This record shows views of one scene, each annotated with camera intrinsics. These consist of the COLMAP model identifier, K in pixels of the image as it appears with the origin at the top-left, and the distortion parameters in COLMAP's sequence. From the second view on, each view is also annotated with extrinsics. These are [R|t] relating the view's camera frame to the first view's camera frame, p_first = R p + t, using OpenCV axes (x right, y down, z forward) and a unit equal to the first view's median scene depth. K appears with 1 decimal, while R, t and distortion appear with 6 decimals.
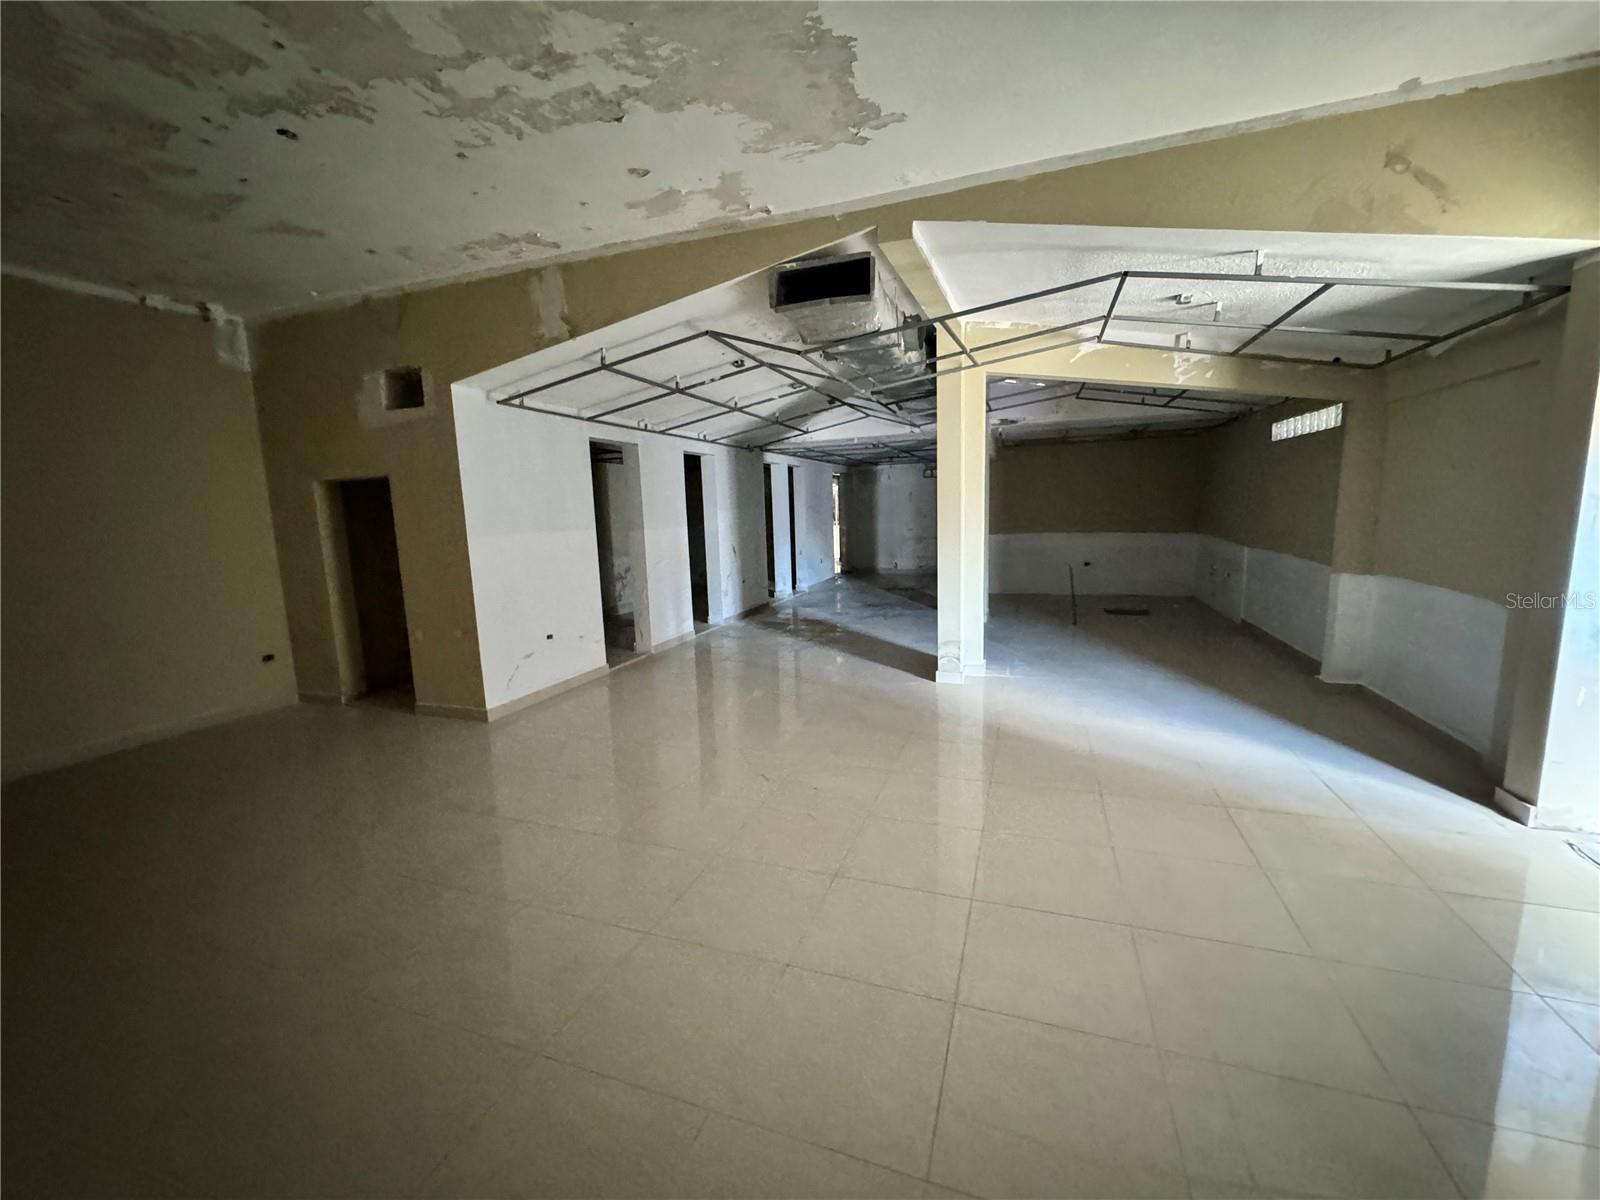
lens RADIAL K [[639.2, 0, 800.7], [0, 639.2, 606.6], [0, 0, 1]] dist [-0.003467, 0.000882]
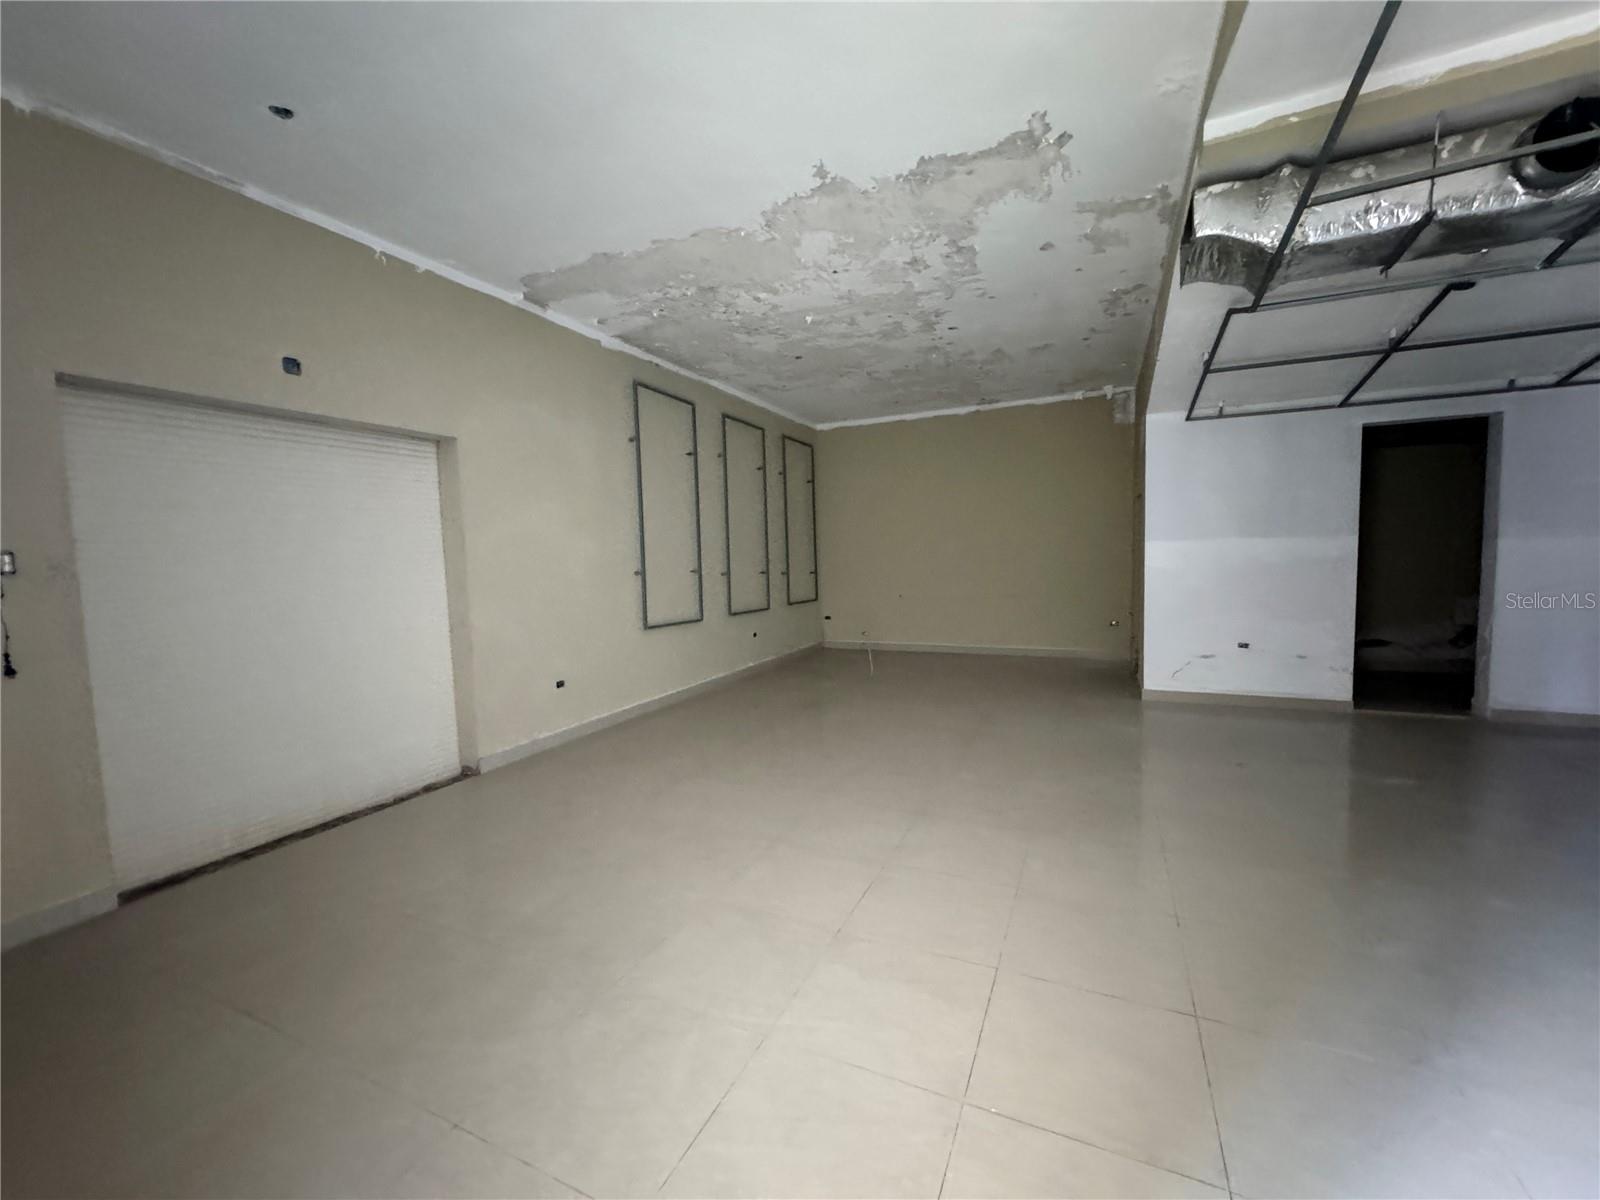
lens RADIAL K [[639.2, 0, 802.2], [0, 639.2, 598.2], [0, 0, 1]] dist [-0.003467, 0.000882]
pose [[-0.095099, 0.103043, -0.990120, 0.980121], [-0.121349, 0.986011, 0.114270, -0.083462], [0.988044, 0.131017, -0.081265, 0.649784]]
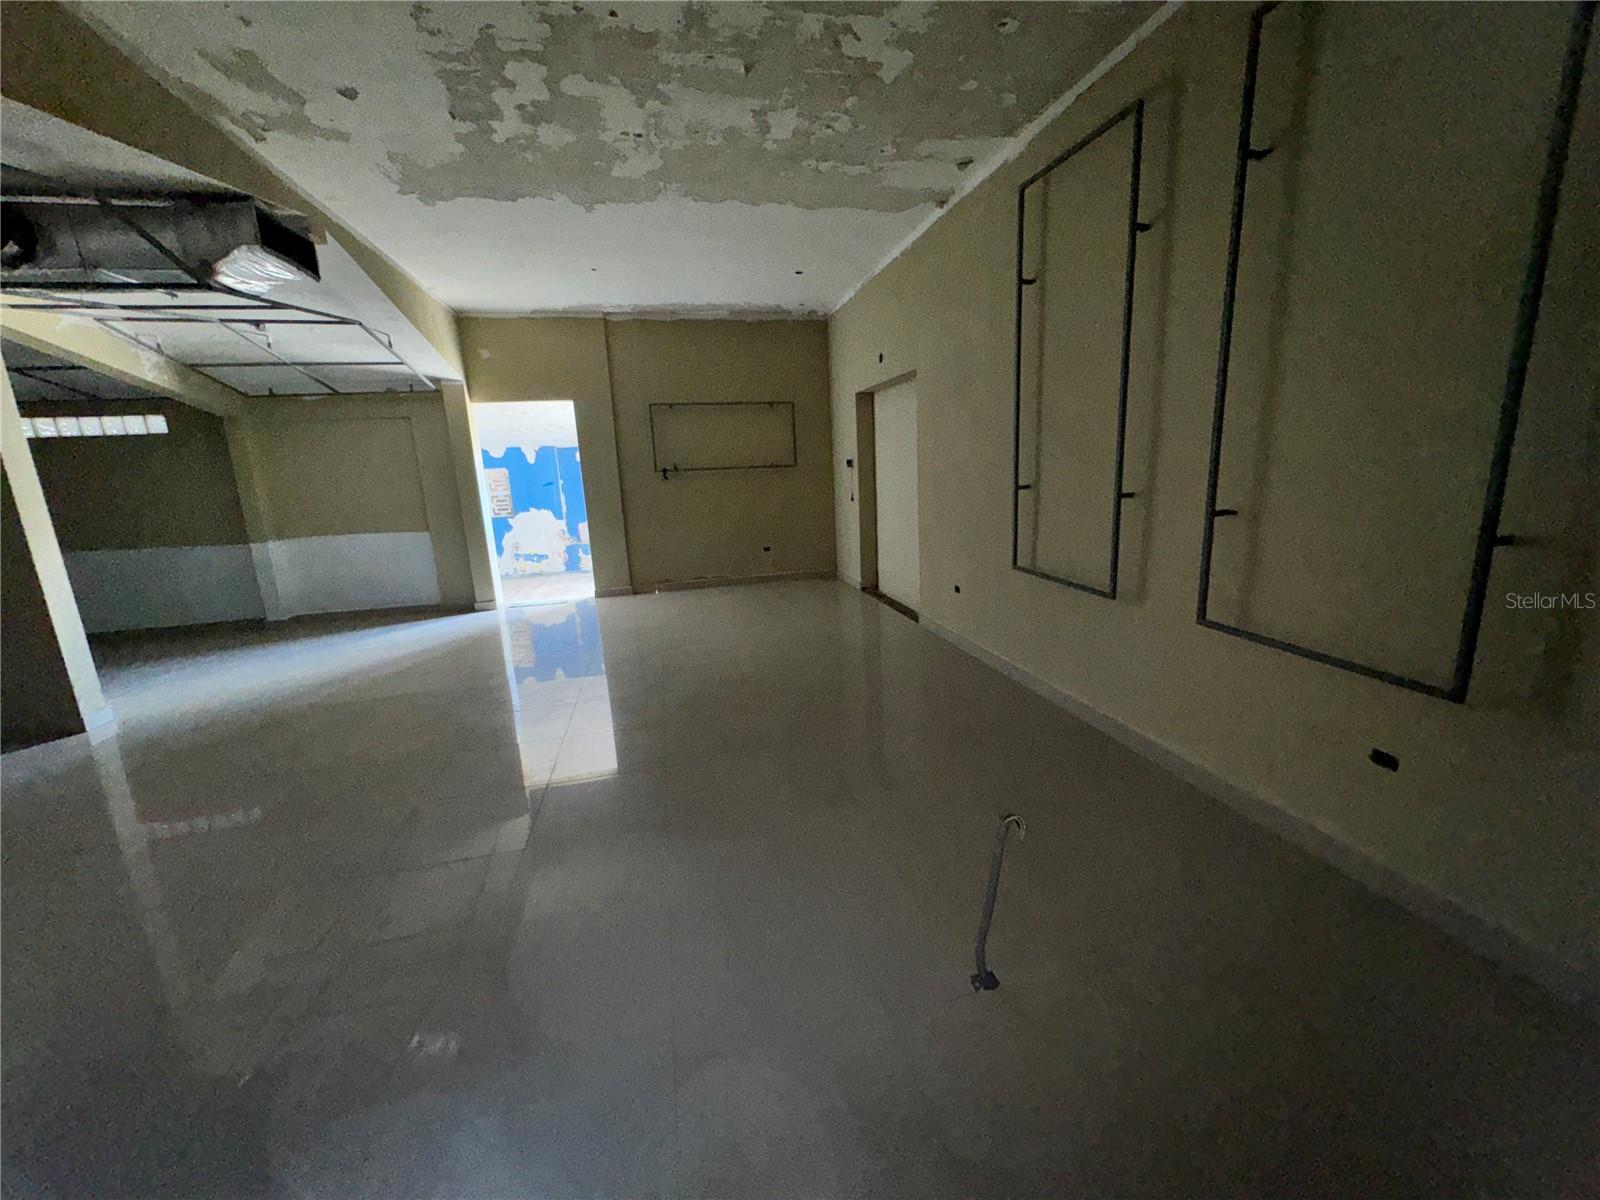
lens RADIAL K [[639.2, 0, 809.6], [0, 639.2, 602.0], [0, 0, 1]] dist [-0.003467, 0.000882]
pose [[-0.541836, -0.120687, 0.831774, -1.330444], [0.193206, 0.945250, 0.263010, -0.086984], [-0.817976, 0.303212, -0.488853, 1.017833]]
